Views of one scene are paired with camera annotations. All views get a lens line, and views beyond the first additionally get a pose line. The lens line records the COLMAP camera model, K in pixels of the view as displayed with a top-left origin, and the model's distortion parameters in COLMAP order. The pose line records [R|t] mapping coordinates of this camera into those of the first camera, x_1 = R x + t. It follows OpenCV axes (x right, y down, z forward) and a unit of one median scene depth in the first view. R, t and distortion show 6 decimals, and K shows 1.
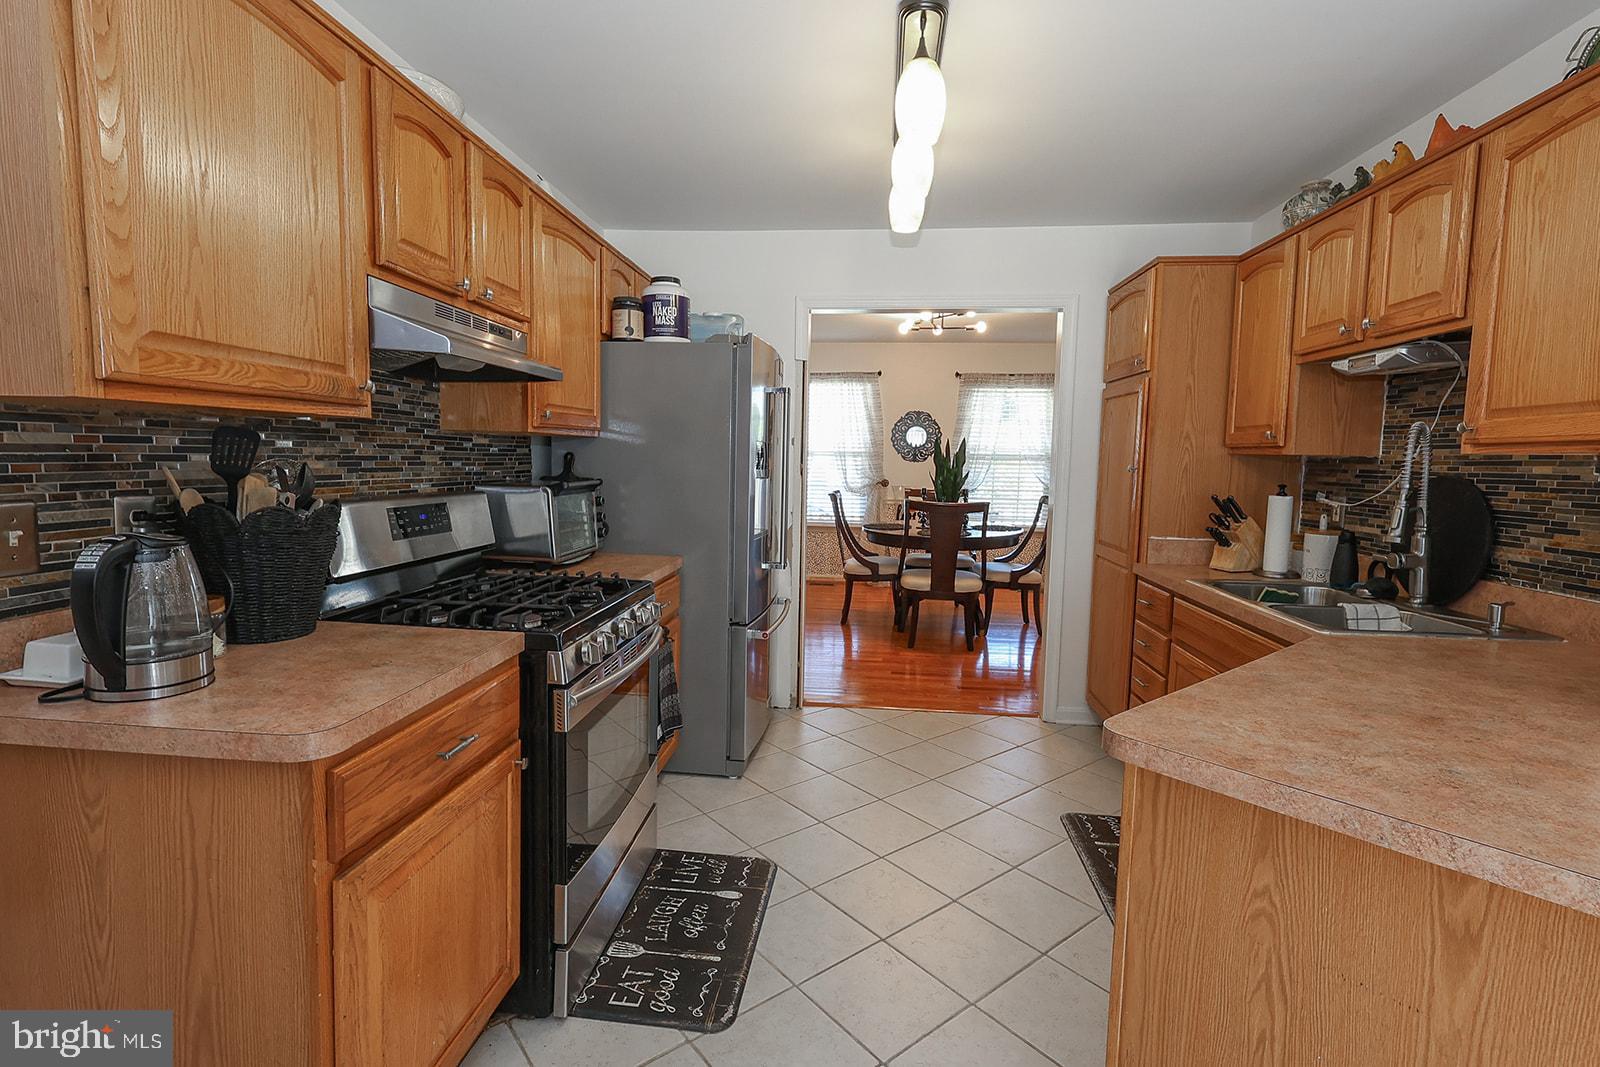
lens RADIAL K [[759.4, 0, 792.9], [0, 759.4, 527.4], [0, 0, 1]] dist [-0.003337, 0.000587]
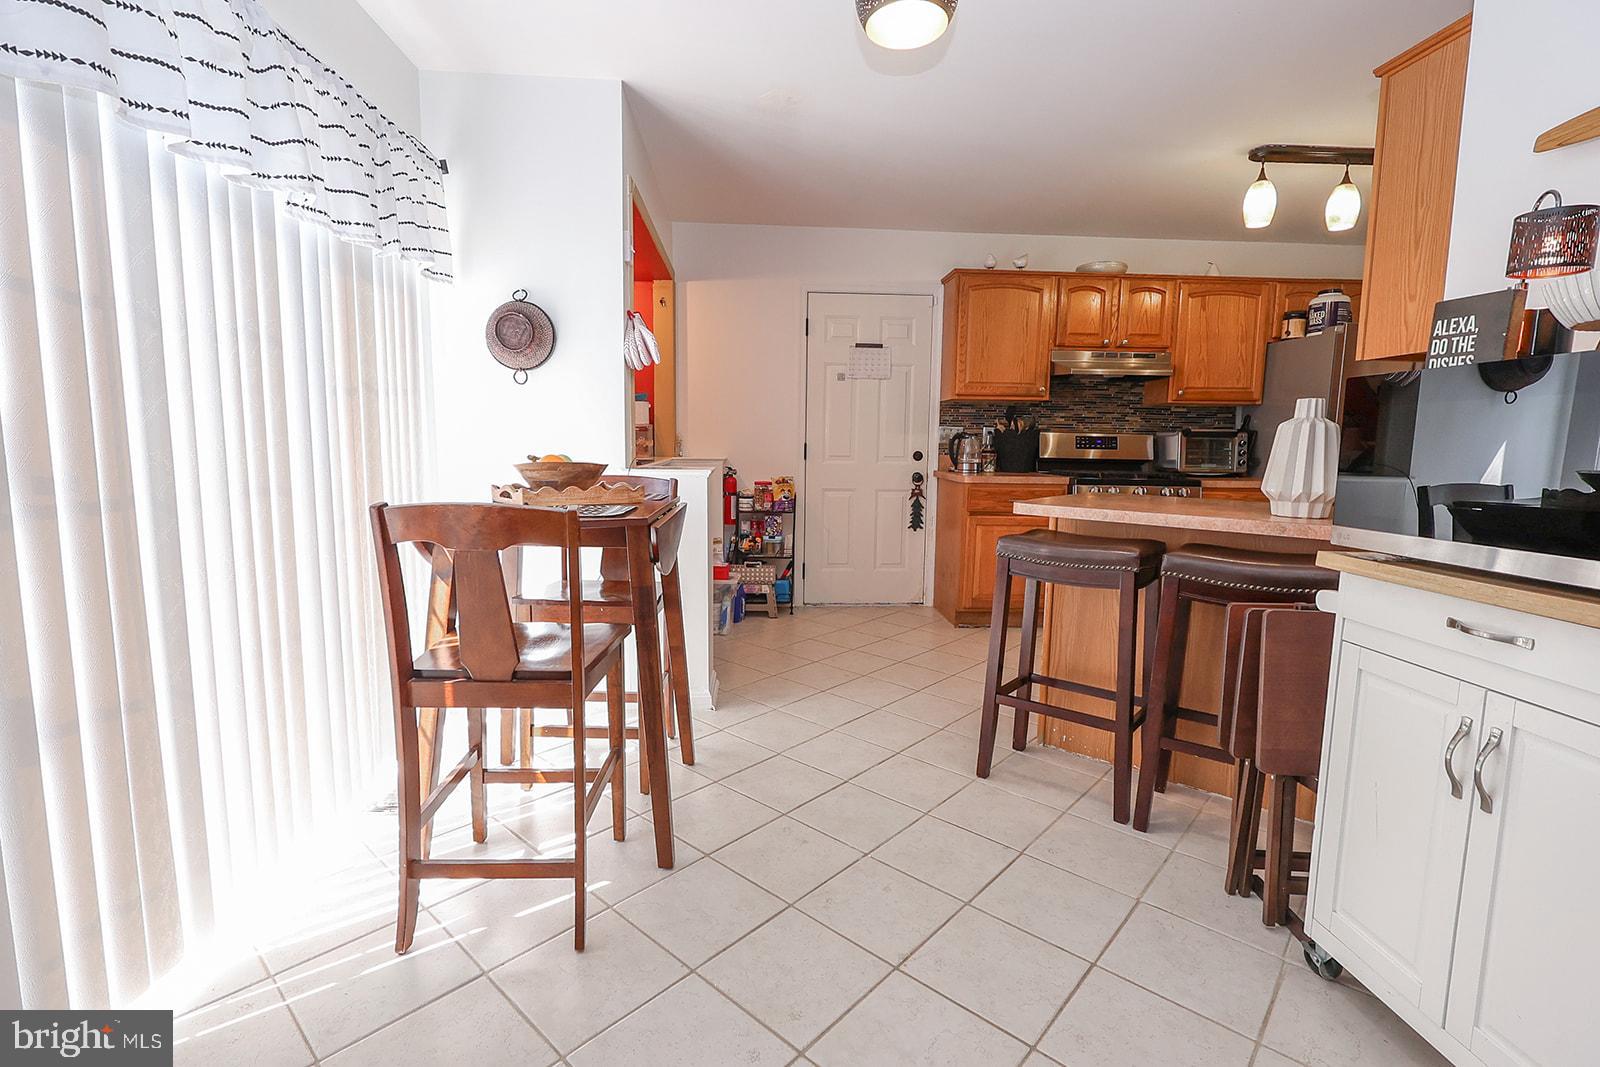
lens RADIAL K [[730.7, 0, 795.4], [0, 730.7, 531.4], [0, 0, 1]] dist [-0.011608, 0.002230]
pose [[0.168377, 0.103598, -0.980264, 1.545115], [-0.099090, 0.991203, 0.087734, 0.152051], [0.980730, 0.082362, 0.177161, -0.291389]]
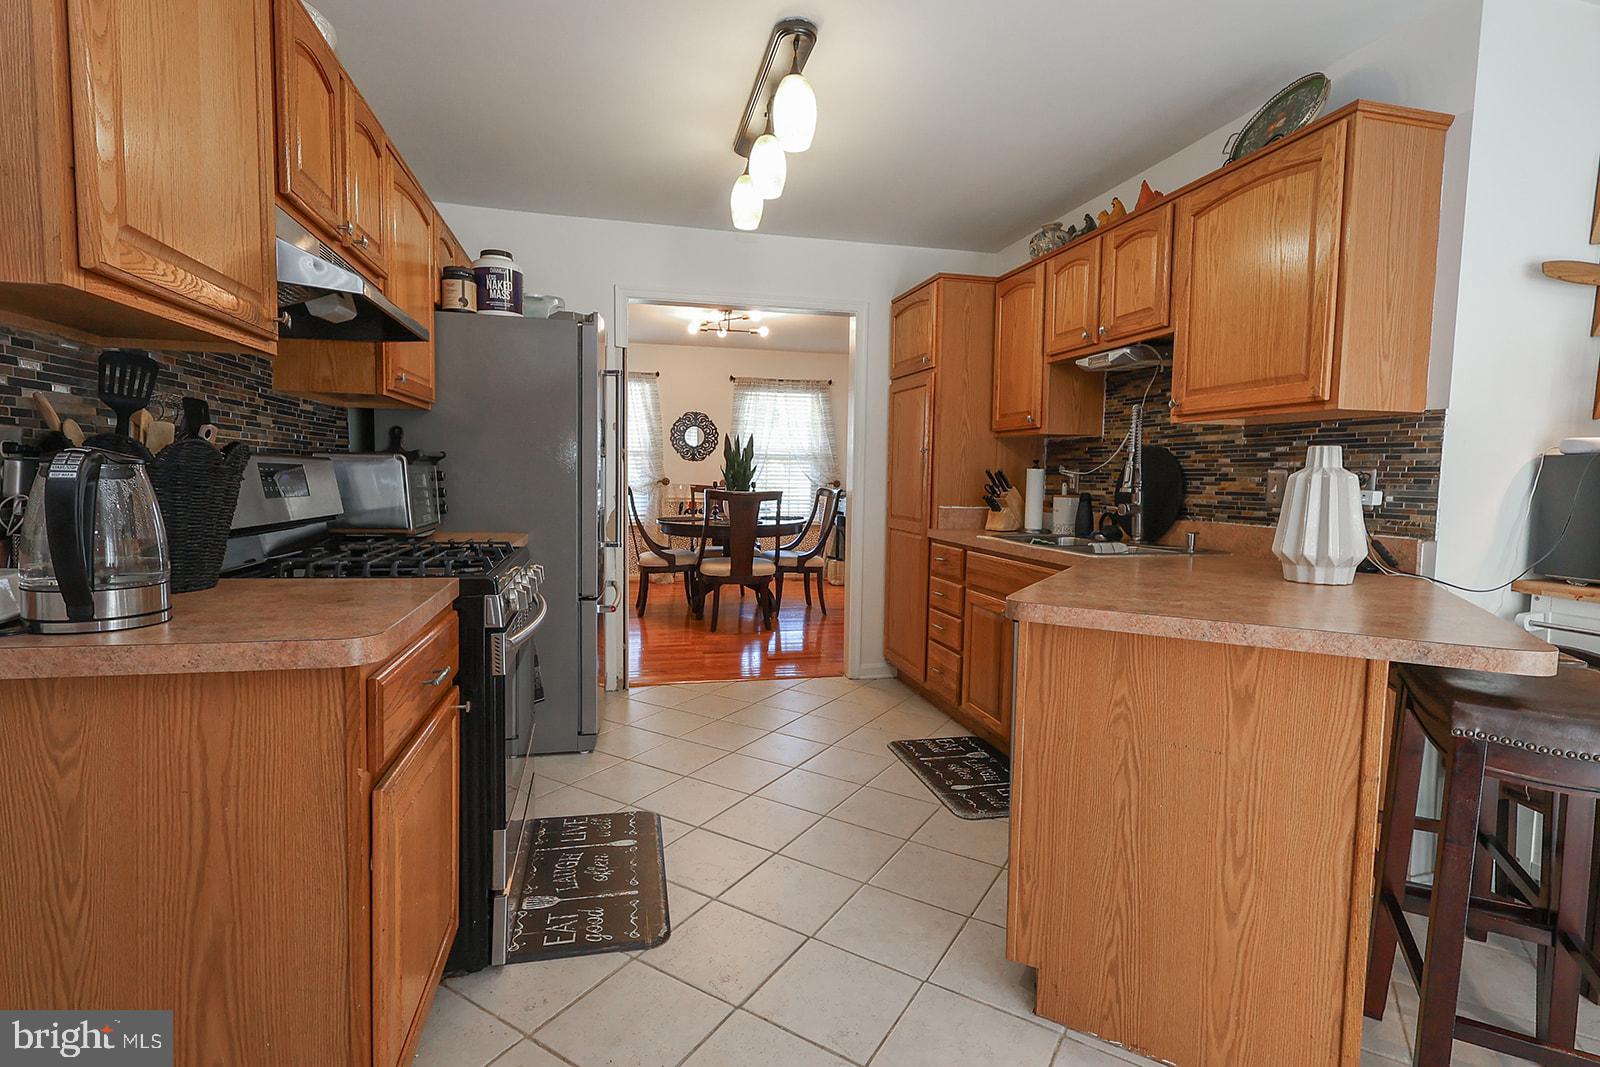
lens RADIAL K [[759.4, 0, 798.0], [0, 759.4, 527.9], [0, 0, 1]] dist [-0.003337, 0.000587]
pose [[0.940634, -0.027458, 0.338309, -0.209094], [0.033227, 0.999384, -0.011272, 0.076308], [-0.337791, 0.021844, 0.940968, -0.069512]]
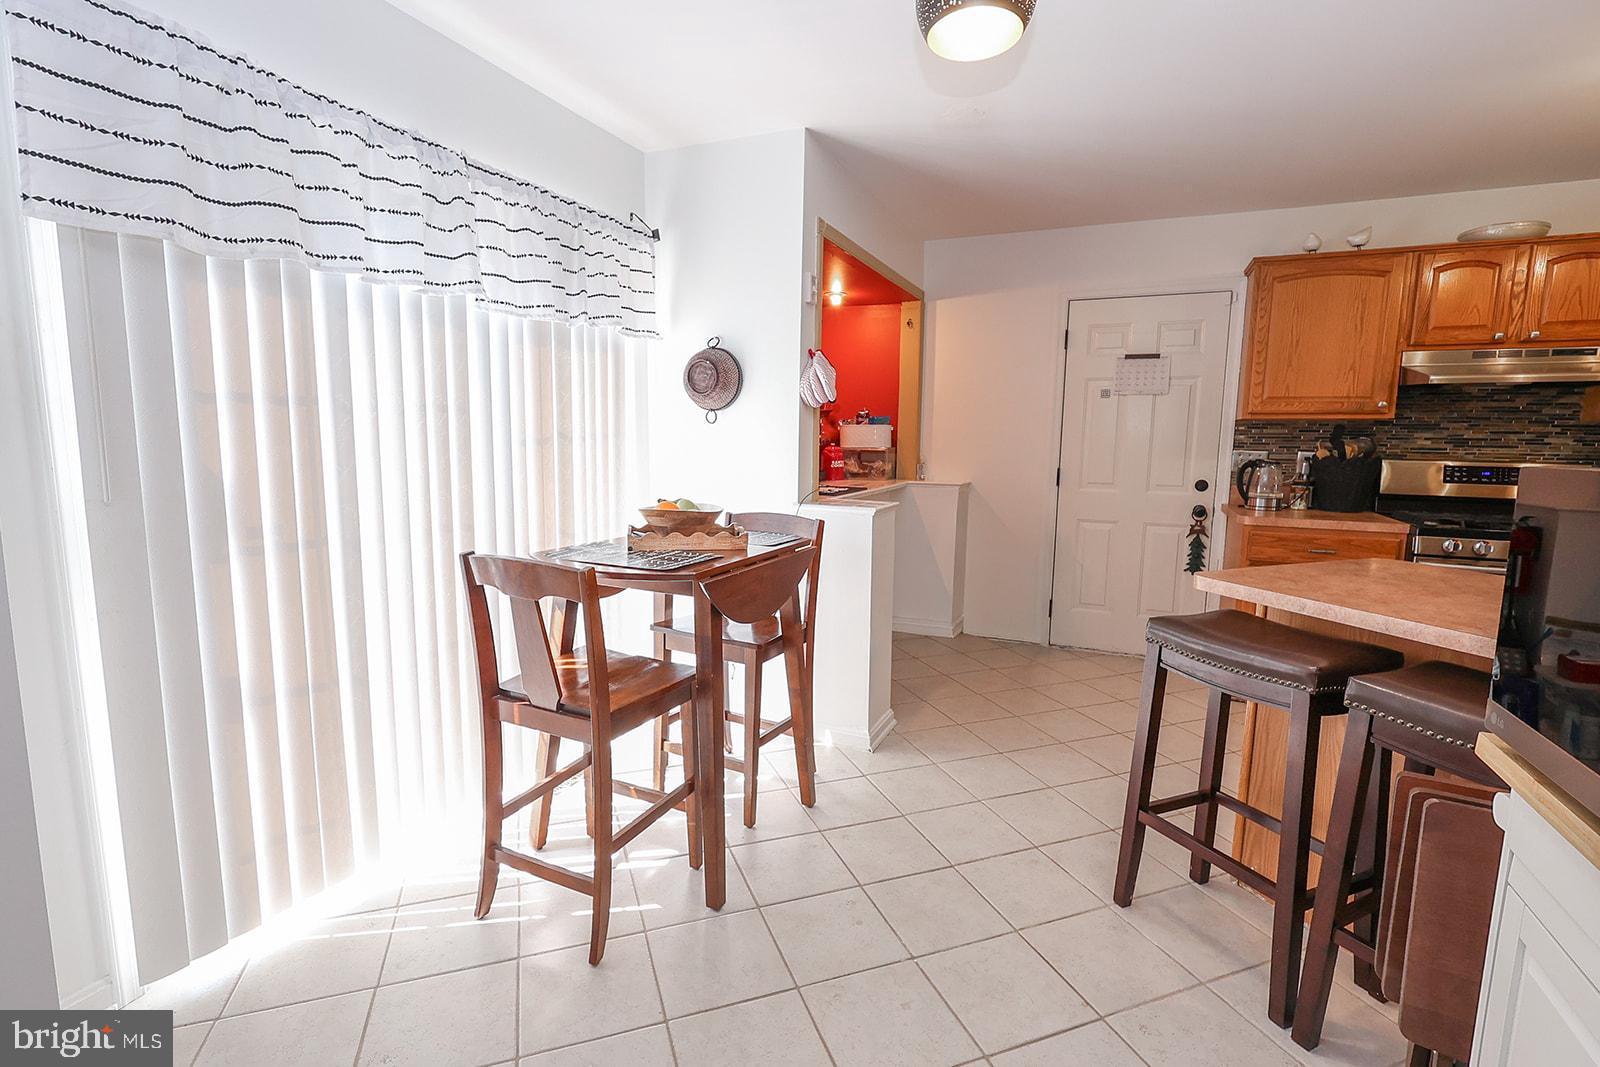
lens RADIAL K [[730.7, 0, 794.1], [0, 730.7, 531.4], [0, 0, 1]] dist [-0.011608, 0.002230]
pose [[-0.312394, 0.100541, -0.944617, 1.480644], [-0.104719, 0.984678, 0.139436, 0.047650], [0.944163, 0.142478, -0.297079, 0.039305]]
